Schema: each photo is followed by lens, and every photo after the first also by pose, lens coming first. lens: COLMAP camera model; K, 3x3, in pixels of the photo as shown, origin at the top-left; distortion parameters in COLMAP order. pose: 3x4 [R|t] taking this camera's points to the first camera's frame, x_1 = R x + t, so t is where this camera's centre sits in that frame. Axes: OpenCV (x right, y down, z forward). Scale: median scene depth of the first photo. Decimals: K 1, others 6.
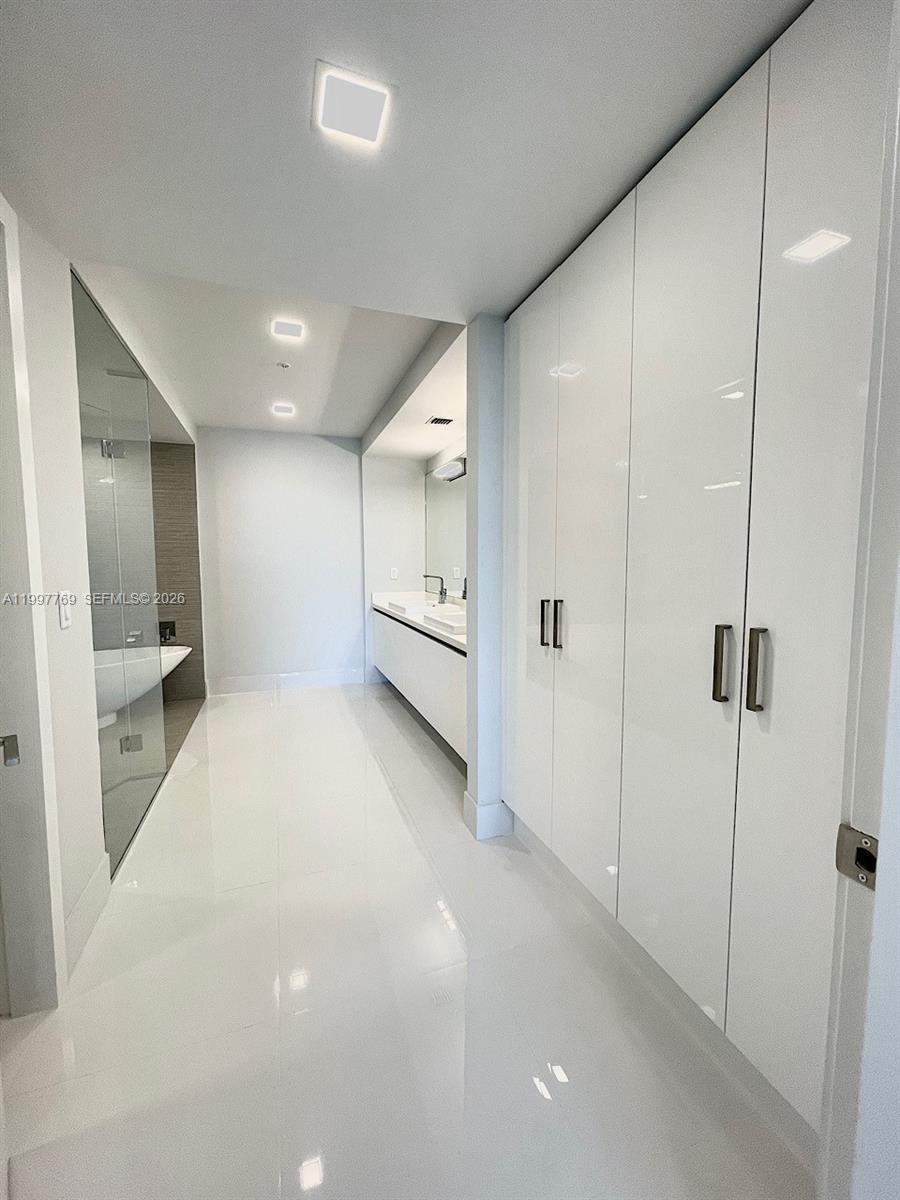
lens RADIAL K [[486.3, 0, 456.3], [0, 486.3, 600.1], [0, 0, 1]] dist [-0.001423, 0.000166]
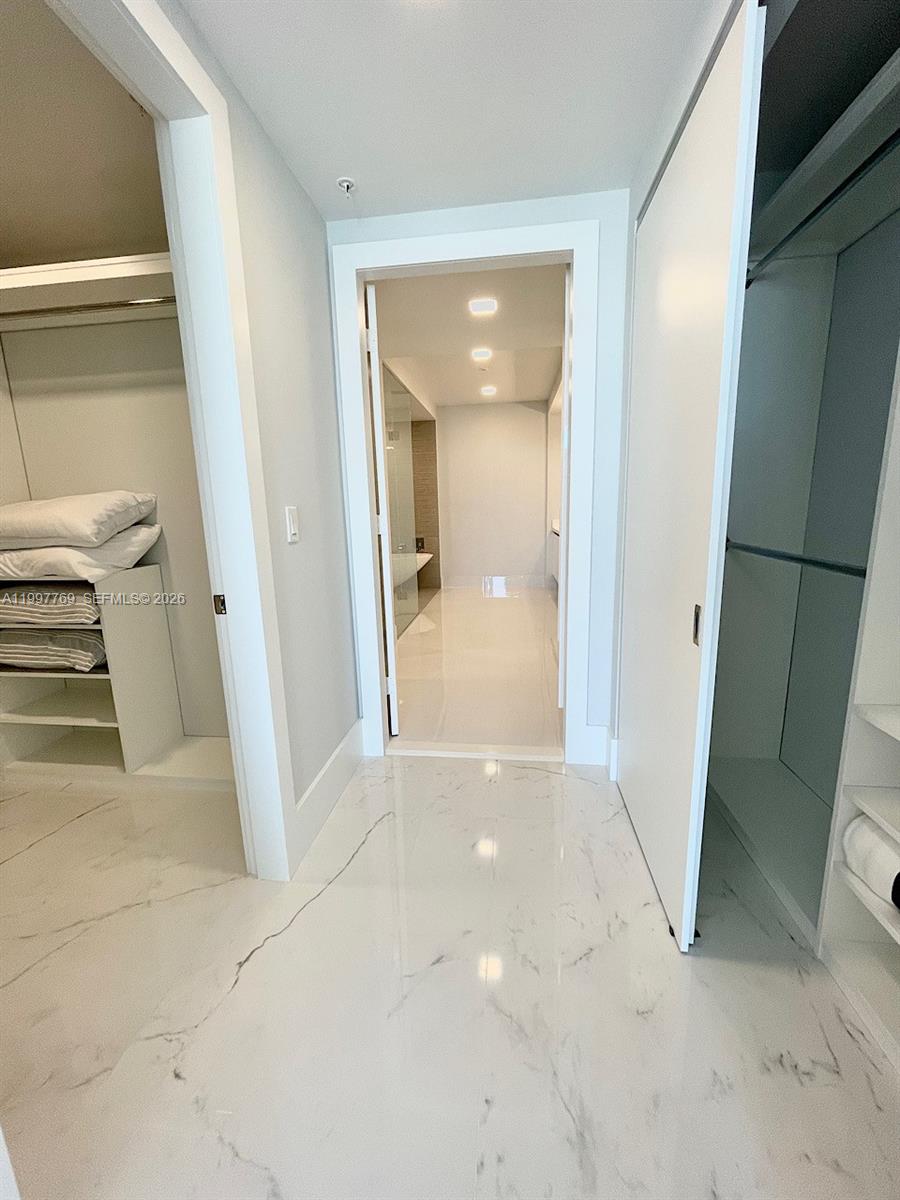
lens RADIAL K [[486.3, 0, 444.6], [0, 486.3, 601.0], [0, 0, 1]] dist [-0.001423, 0.000166]
pose [[0.886441, 0.065920, -0.458123, 0.231203], [-0.008467, 0.991950, 0.126349, 0.050044], [0.462764, -0.108122, 0.879863, -0.405472]]
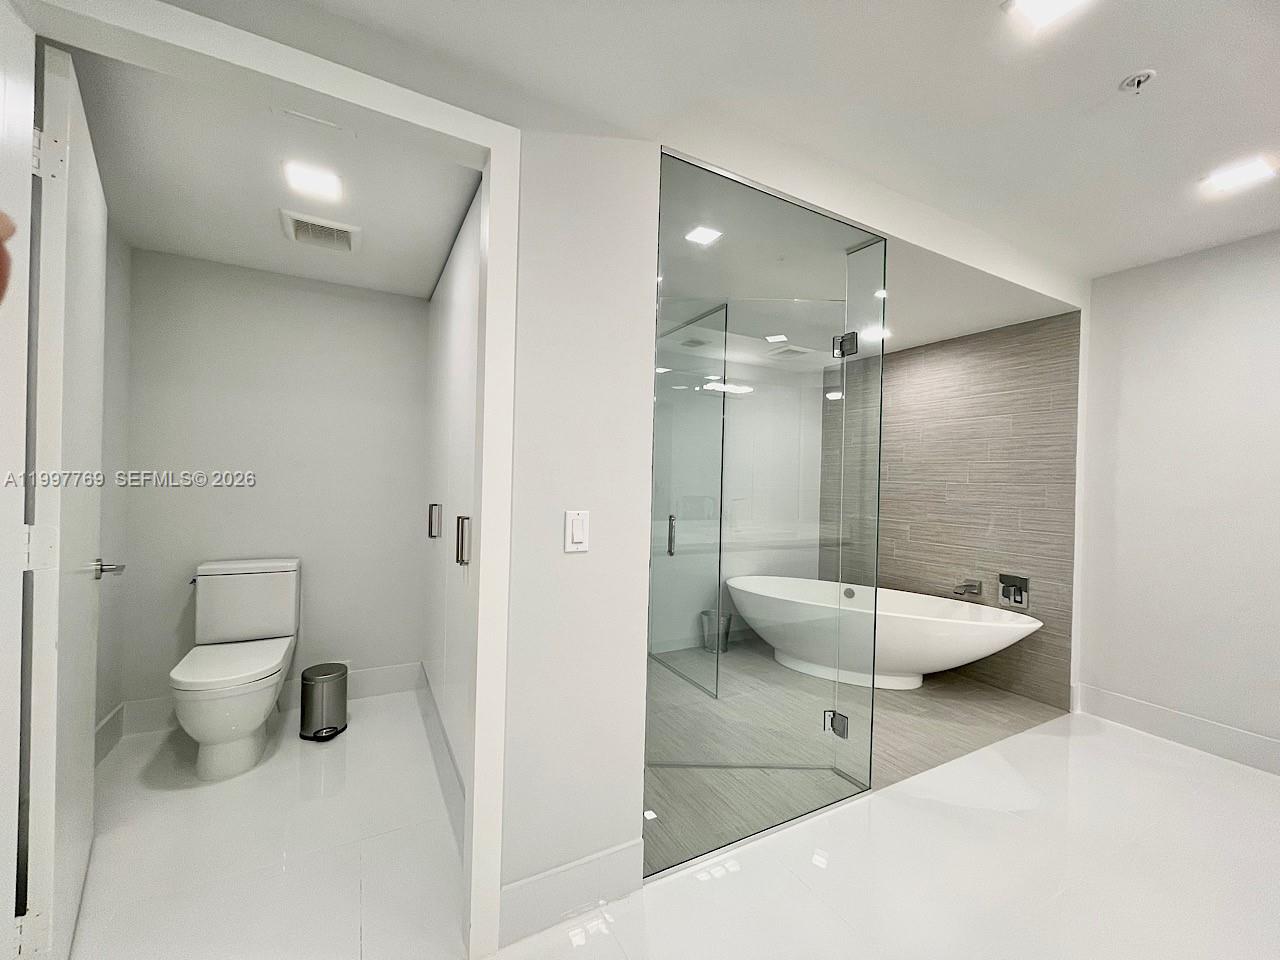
lens RADIAL K [[518.7, 0, 640.2], [0, 518.7, 478.6], [0, 0, 1]] dist [-0.001423, 0.000166]
pose [[0.151594, 0.002196, -0.988440, 0.057231], [-0.105731, 0.994296, -0.014007, -0.029101], [0.982772, 0.106632, 0.150961, 0.372585]]
